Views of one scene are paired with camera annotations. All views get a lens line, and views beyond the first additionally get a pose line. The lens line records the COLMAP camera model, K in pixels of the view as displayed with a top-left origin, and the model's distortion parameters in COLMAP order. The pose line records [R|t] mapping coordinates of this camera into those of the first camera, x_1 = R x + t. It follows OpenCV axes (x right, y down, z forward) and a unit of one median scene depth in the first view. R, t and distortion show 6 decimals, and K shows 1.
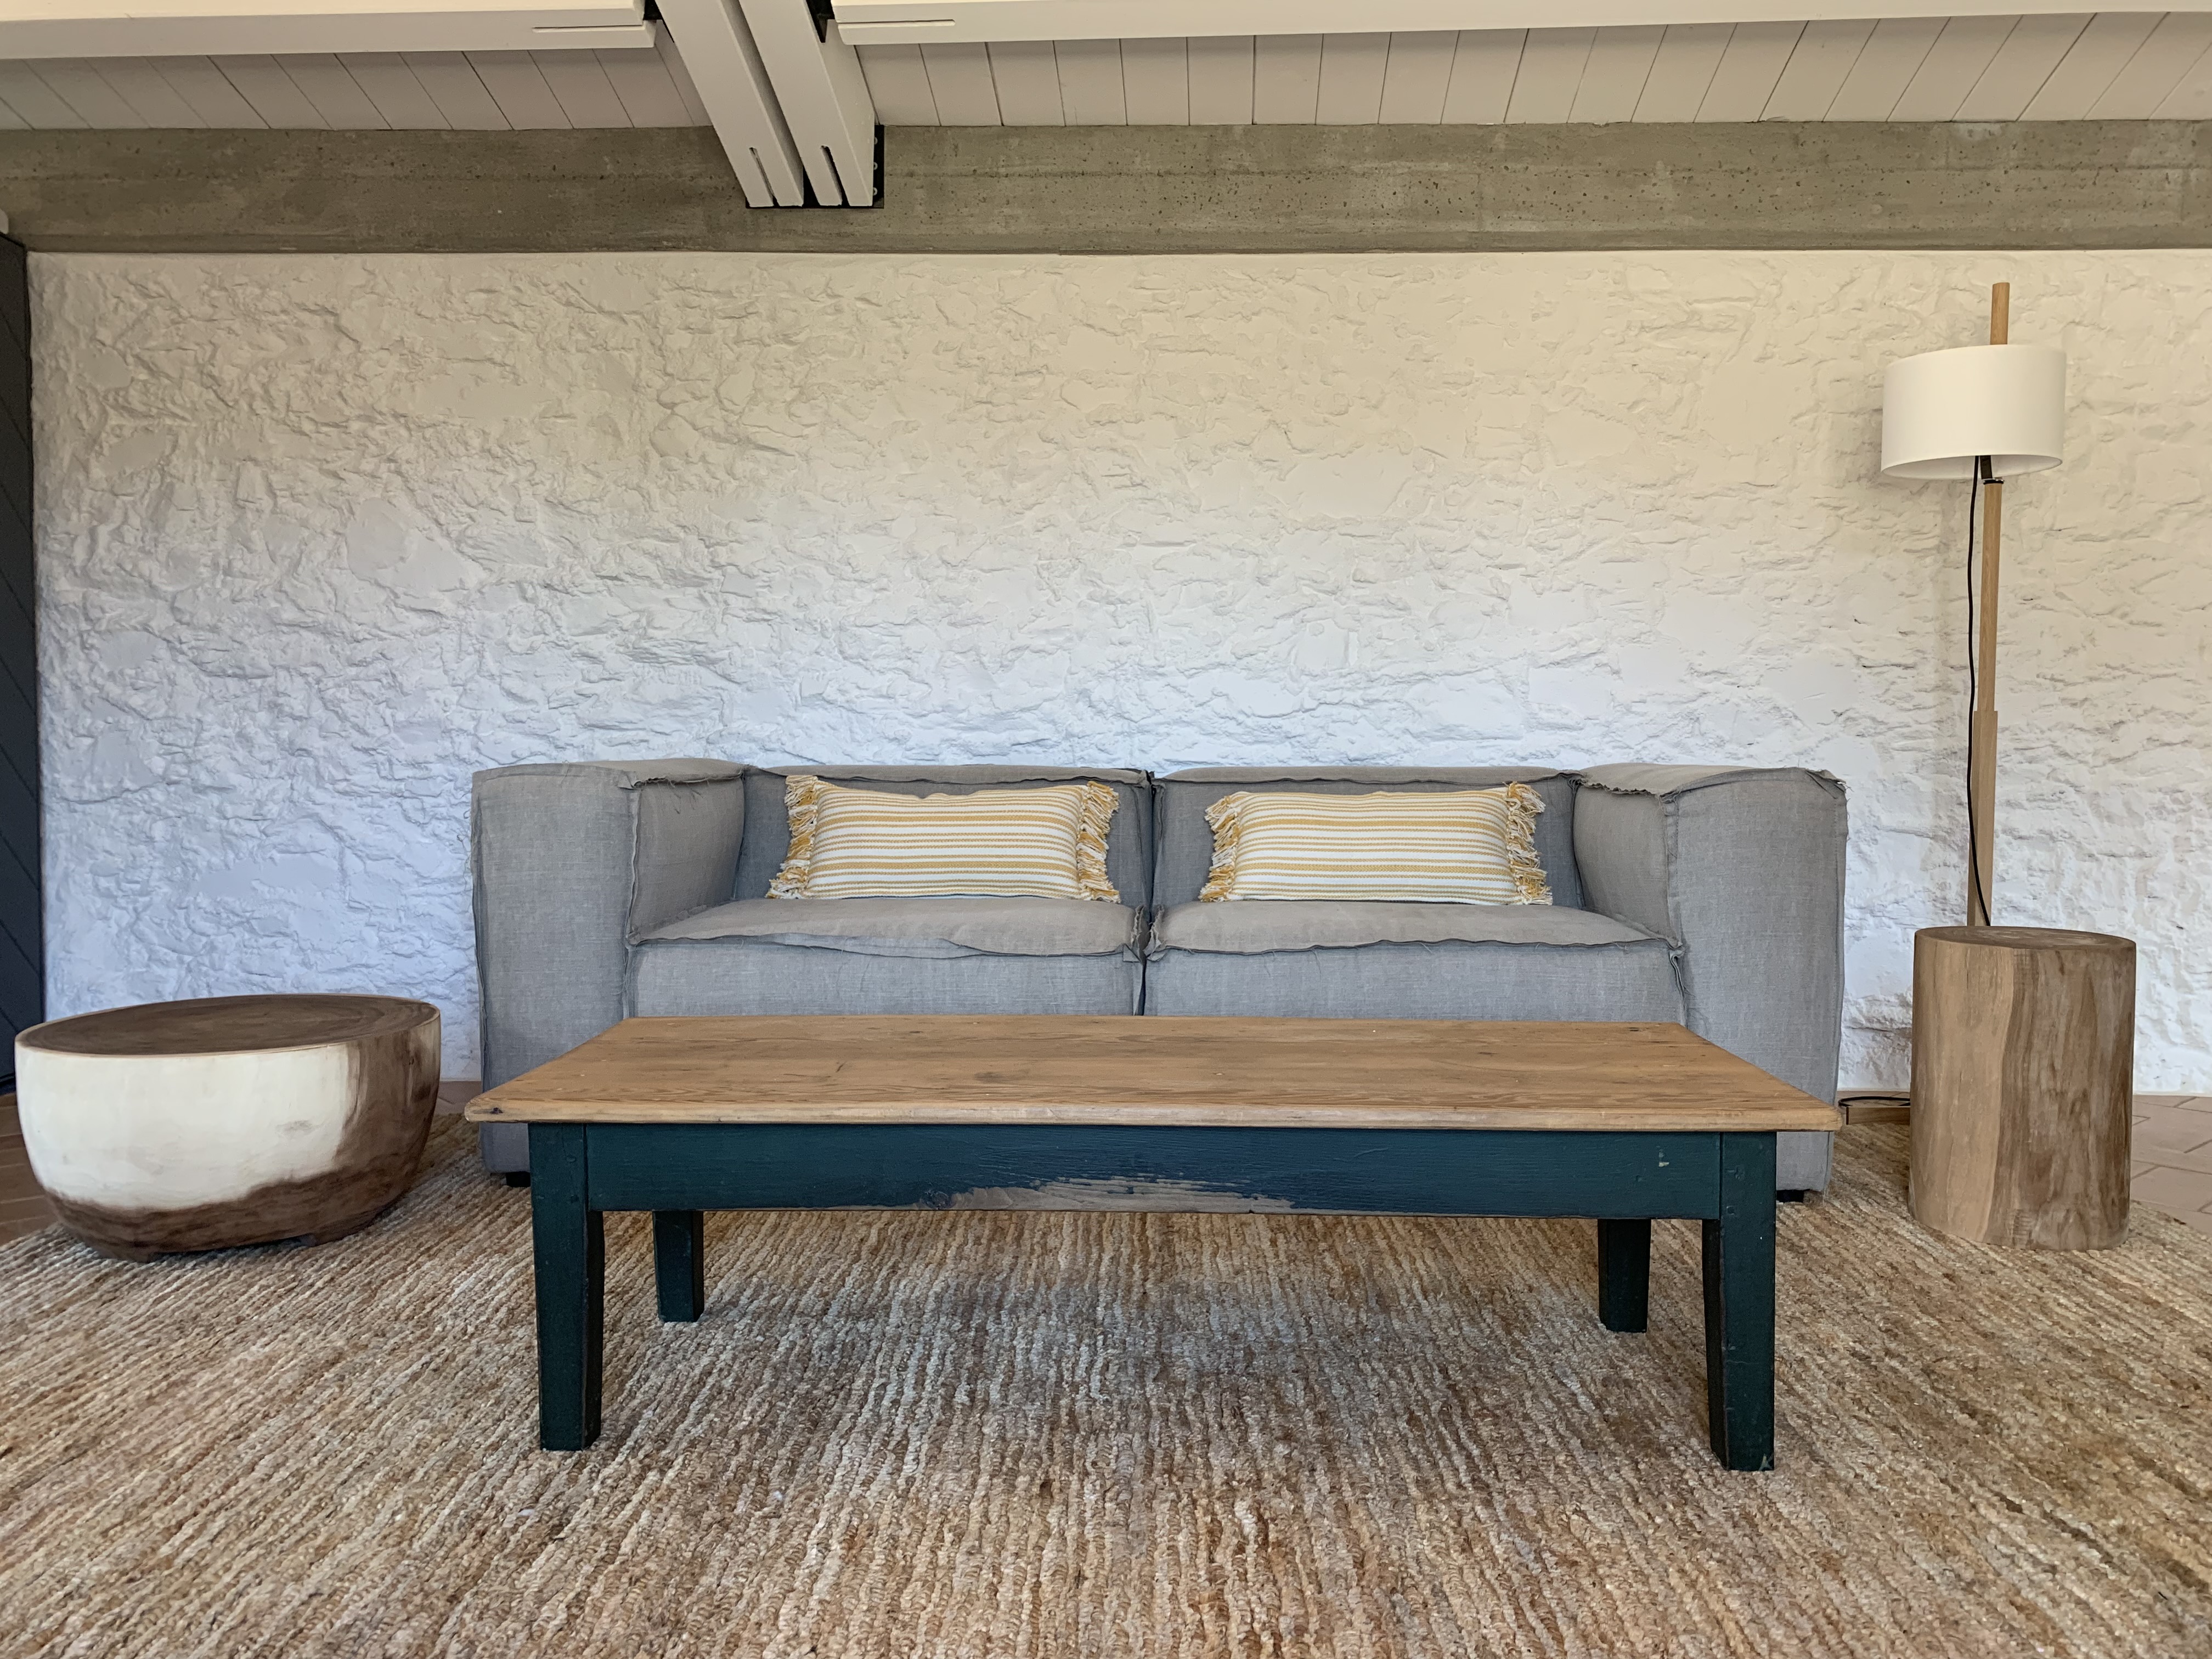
lens RADIAL K [[1687.6, 0, 1106.0], [0, 1687.6, 829.5], [0, 0, 1]] dist [0.000689, 0.001348]
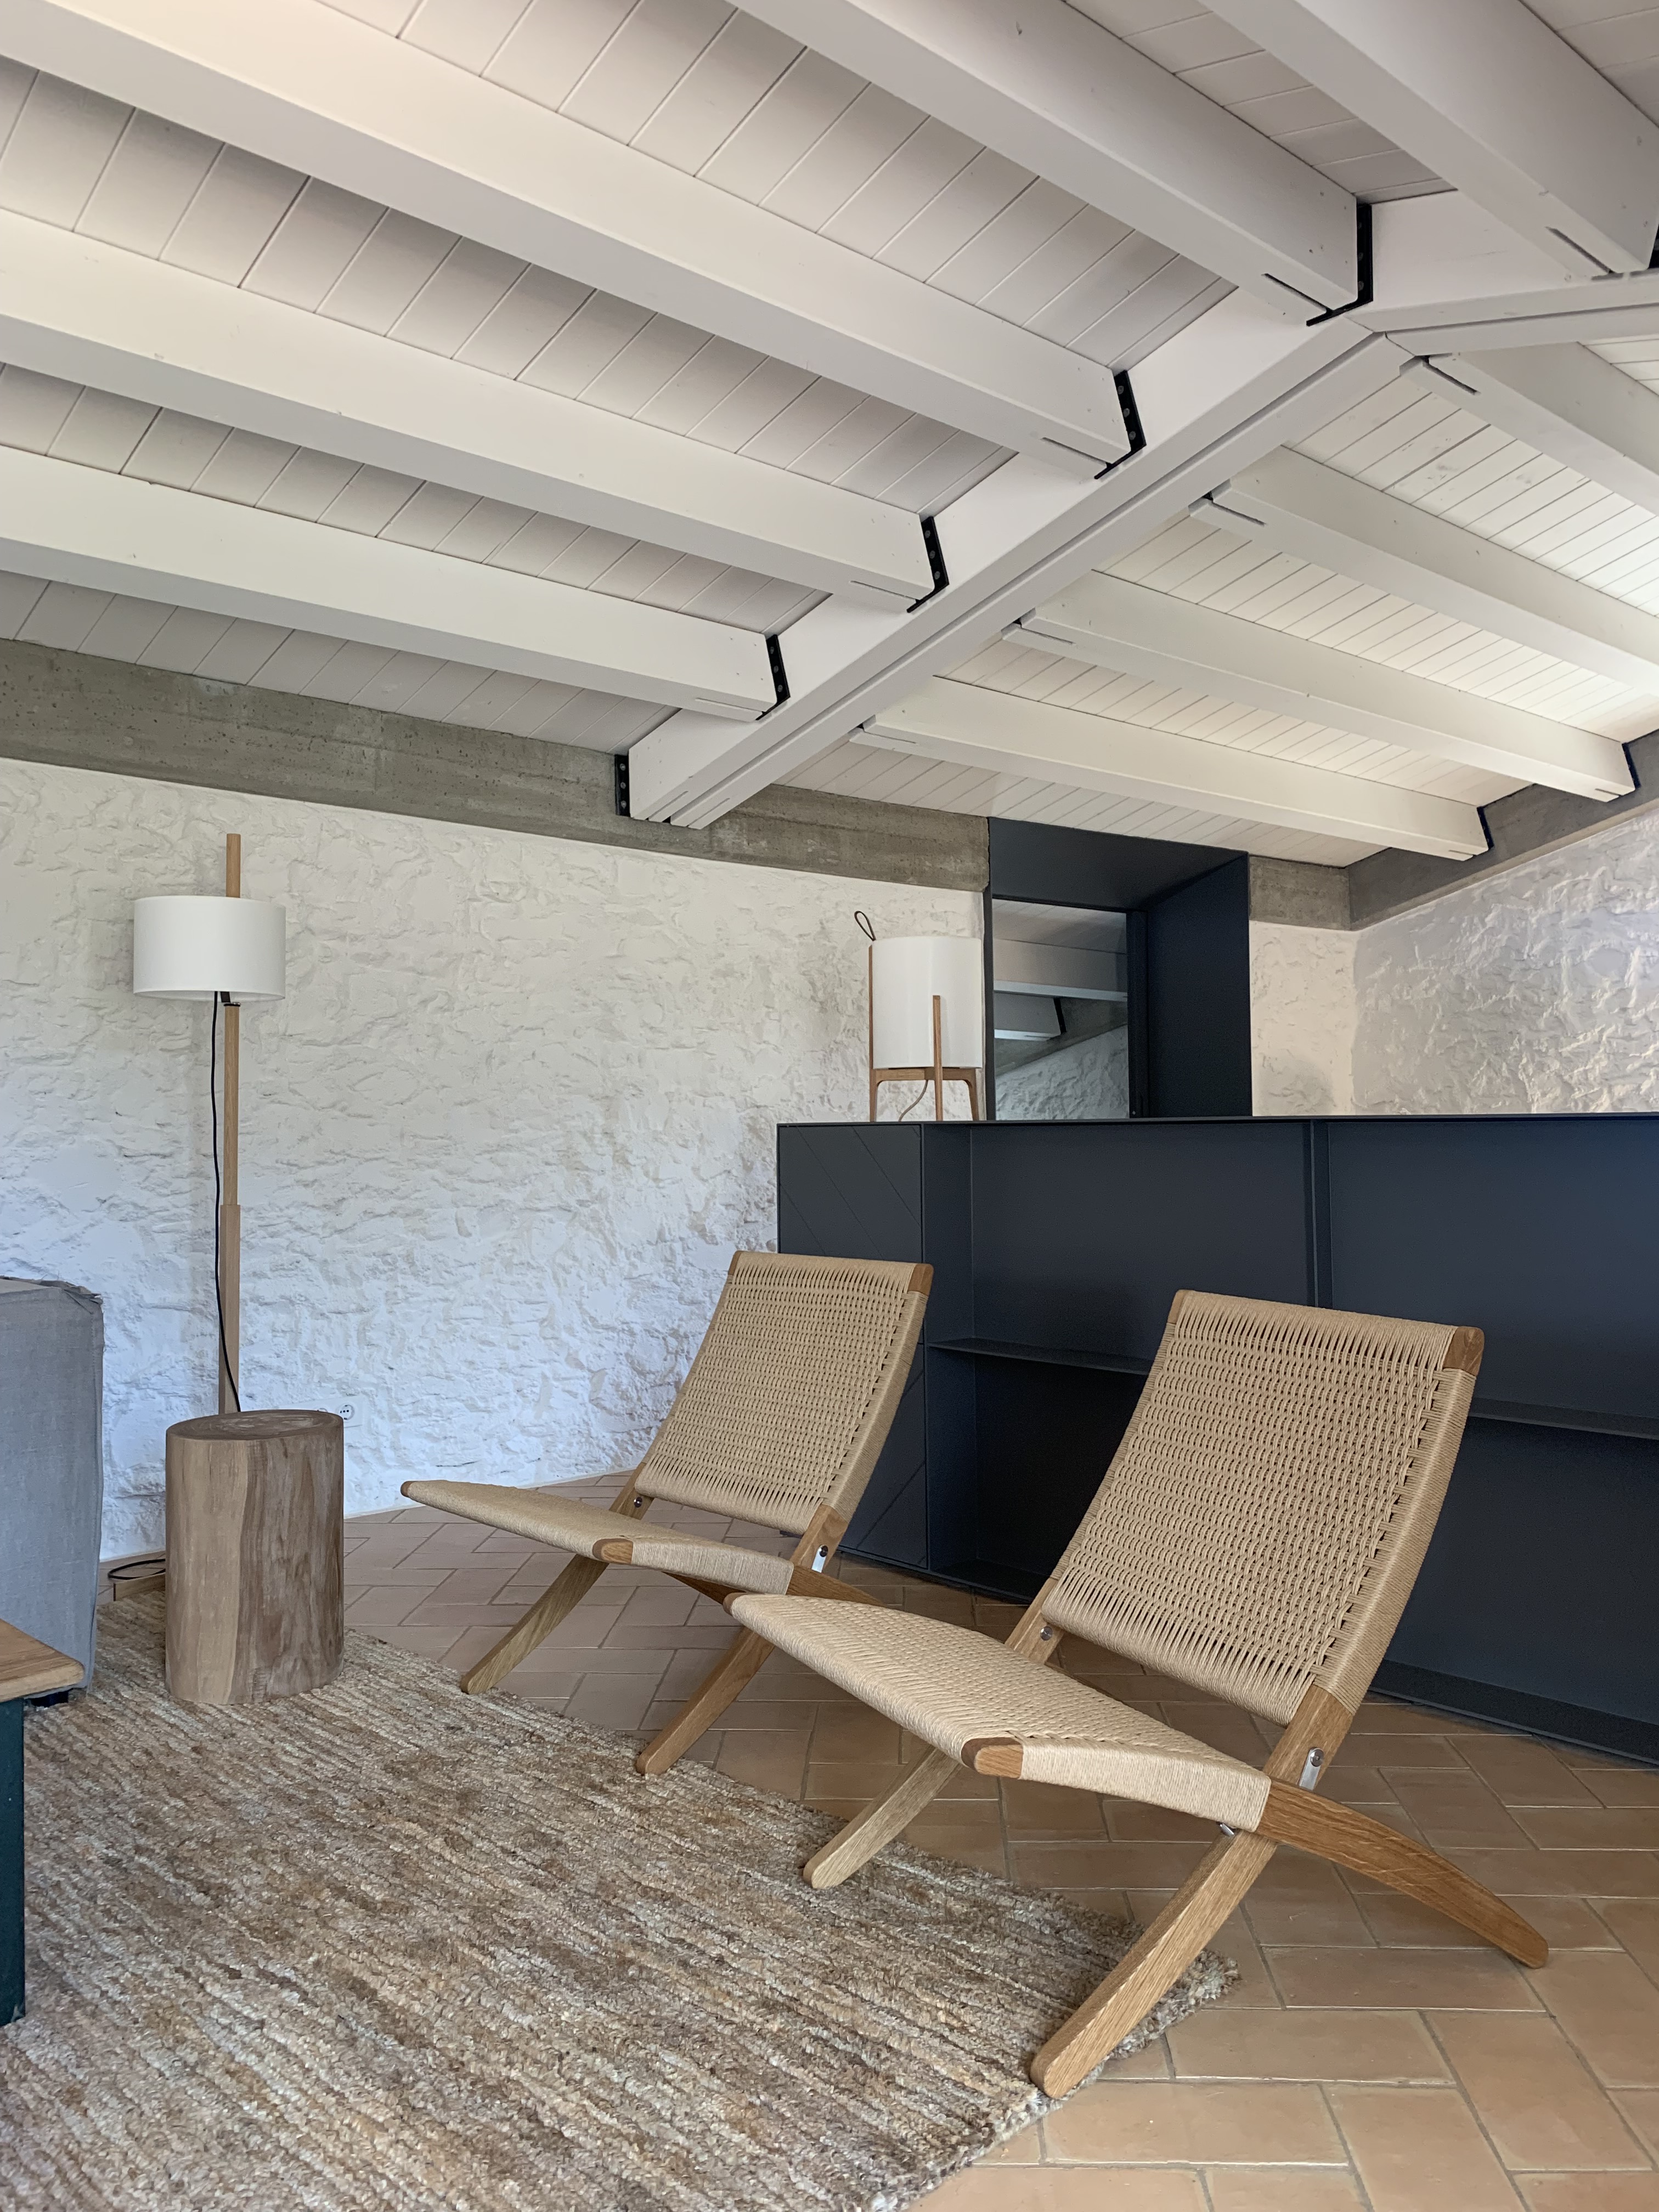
lens RADIAL K [[1687.6, 0, 829.5], [0, 1687.6, 1106.0], [0, 0, 1]] dist [0.000689, 0.001348]
pose [[0.697212, 0.003449, 0.716857, -0.014213], [0.038094, 0.998397, -0.041853, -0.092892], [-0.715852, 0.056489, 0.695963, -0.102481]]
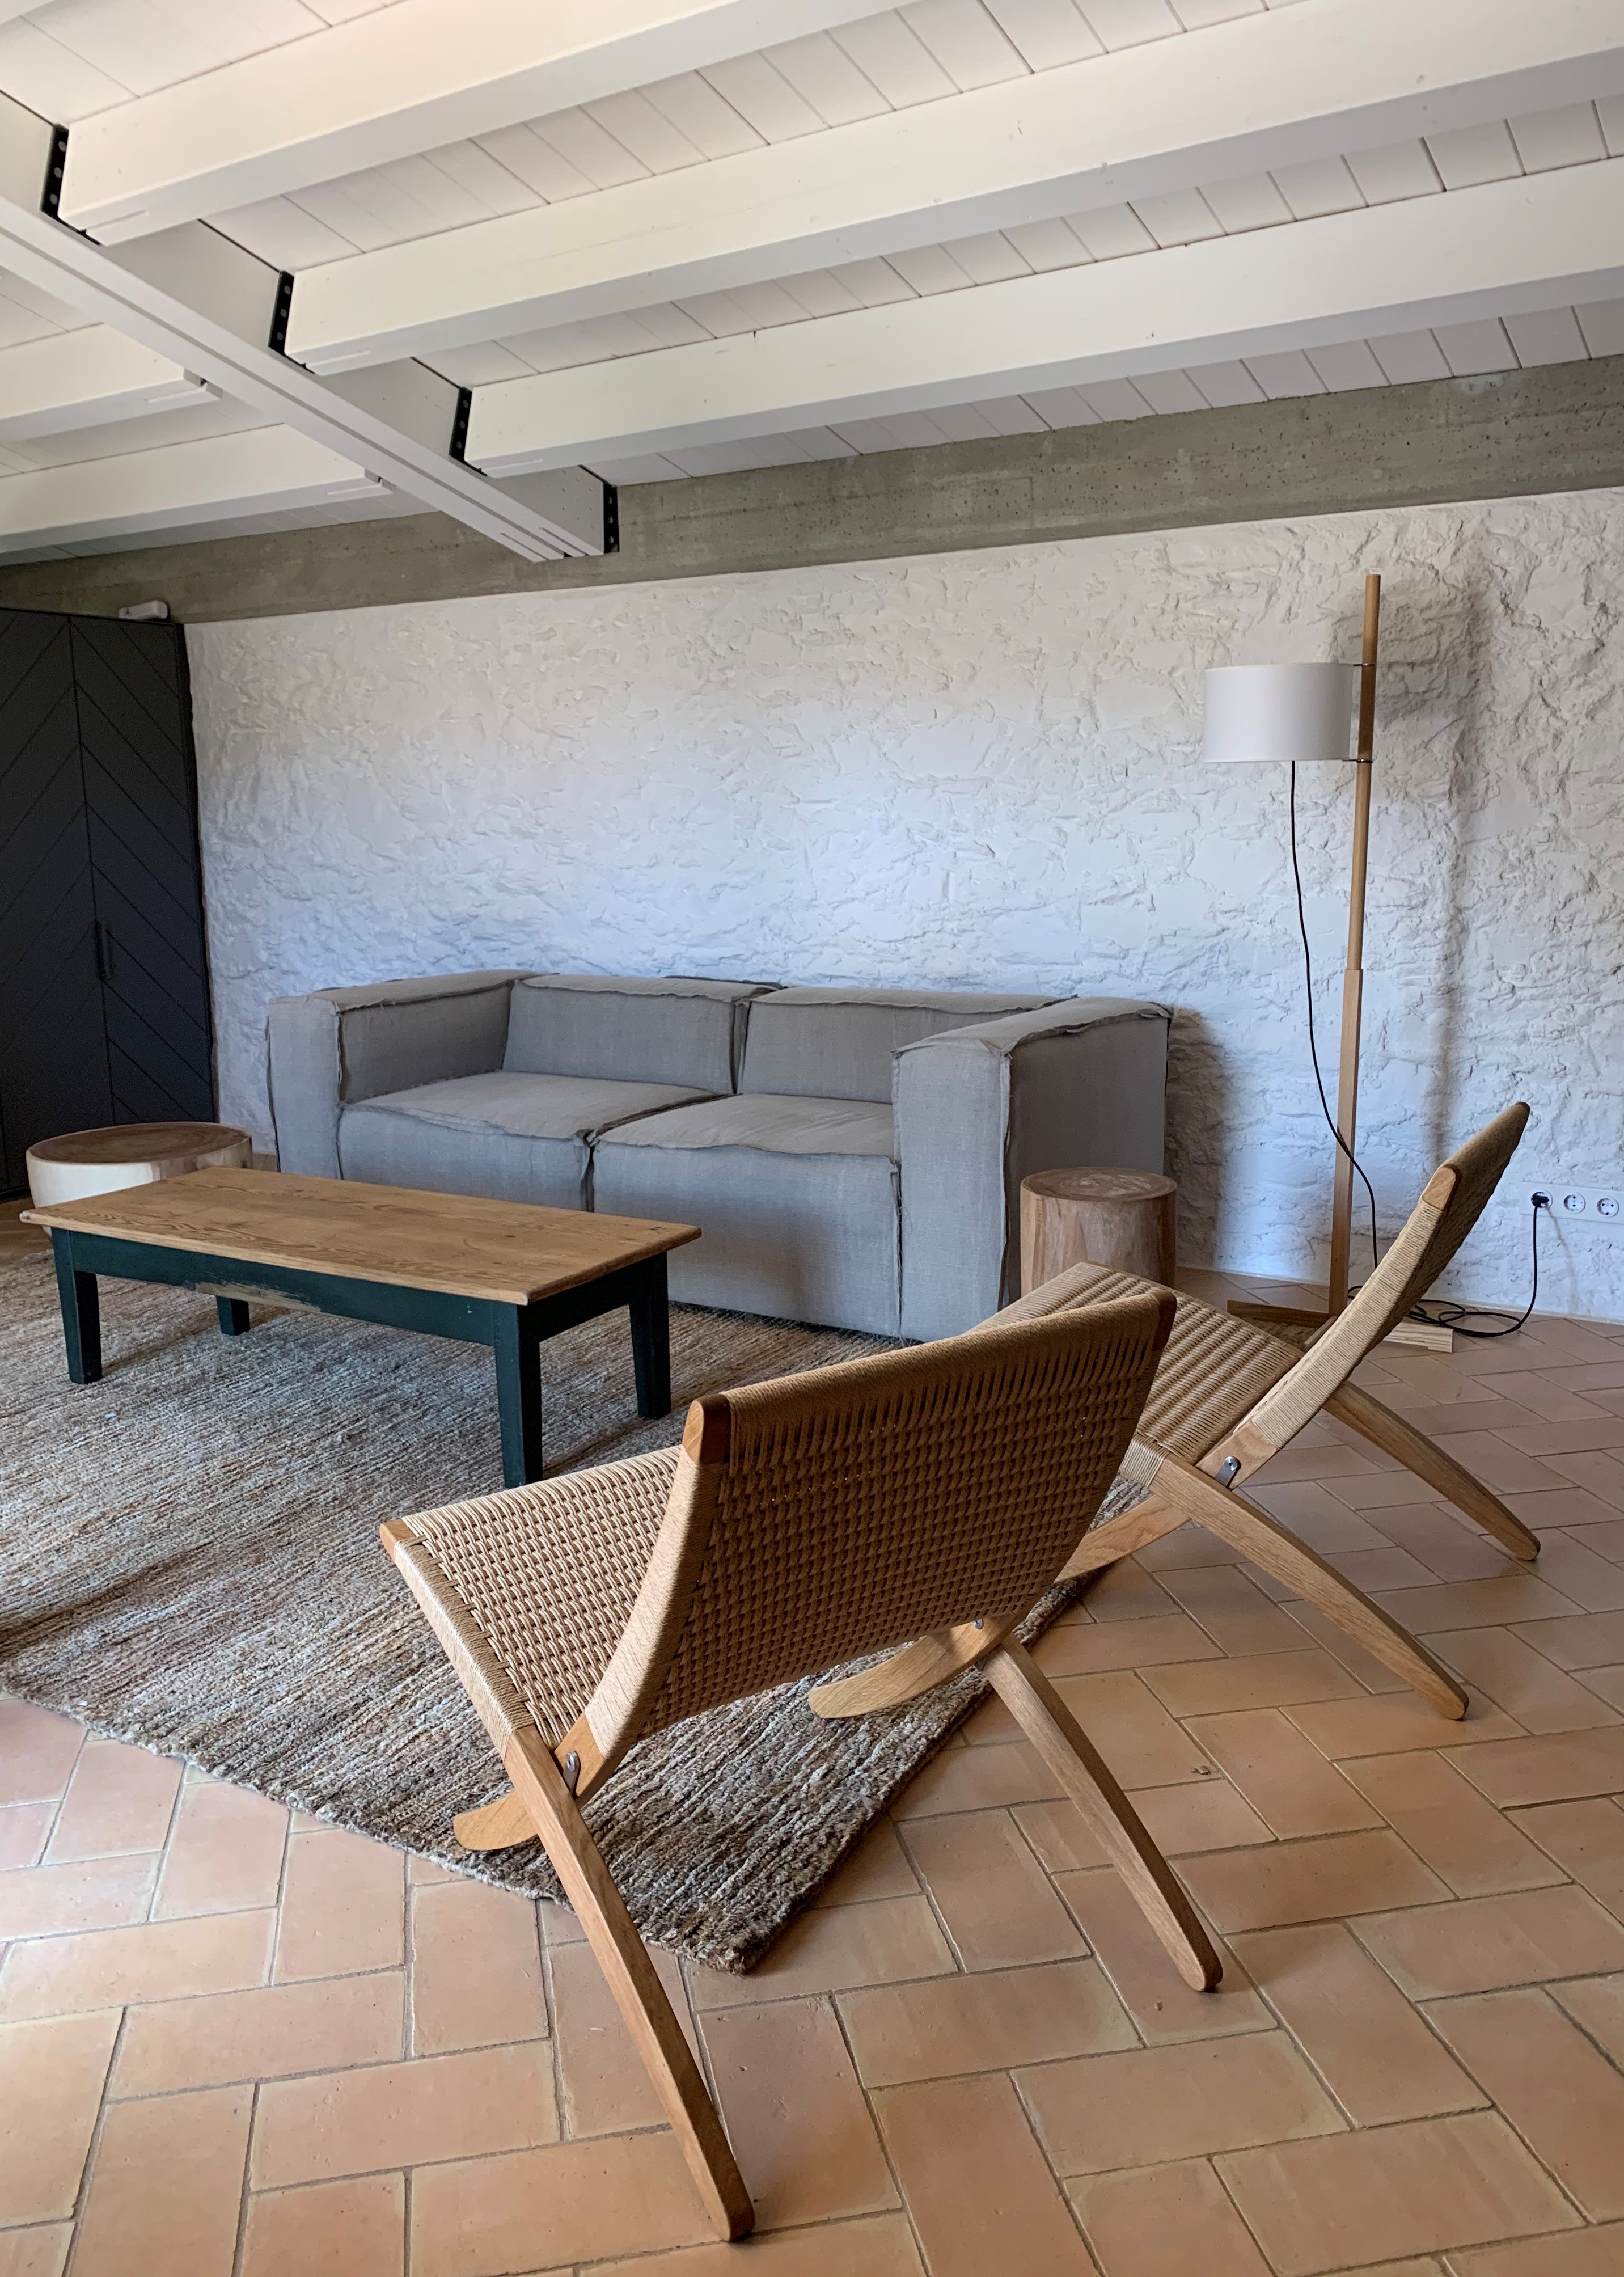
lens RADIAL K [[1781.1, 0, 812.0], [0, 1781.1, 1138.5], [0, 0, 1]] dist [-0.001323, -0.008268]
pose [[0.866696, 0.074244, -0.493281, 1.000651], [-0.004317, 0.989941, 0.141412, -0.153675], [0.498819, -0.120432, 0.858298, -0.246121]]
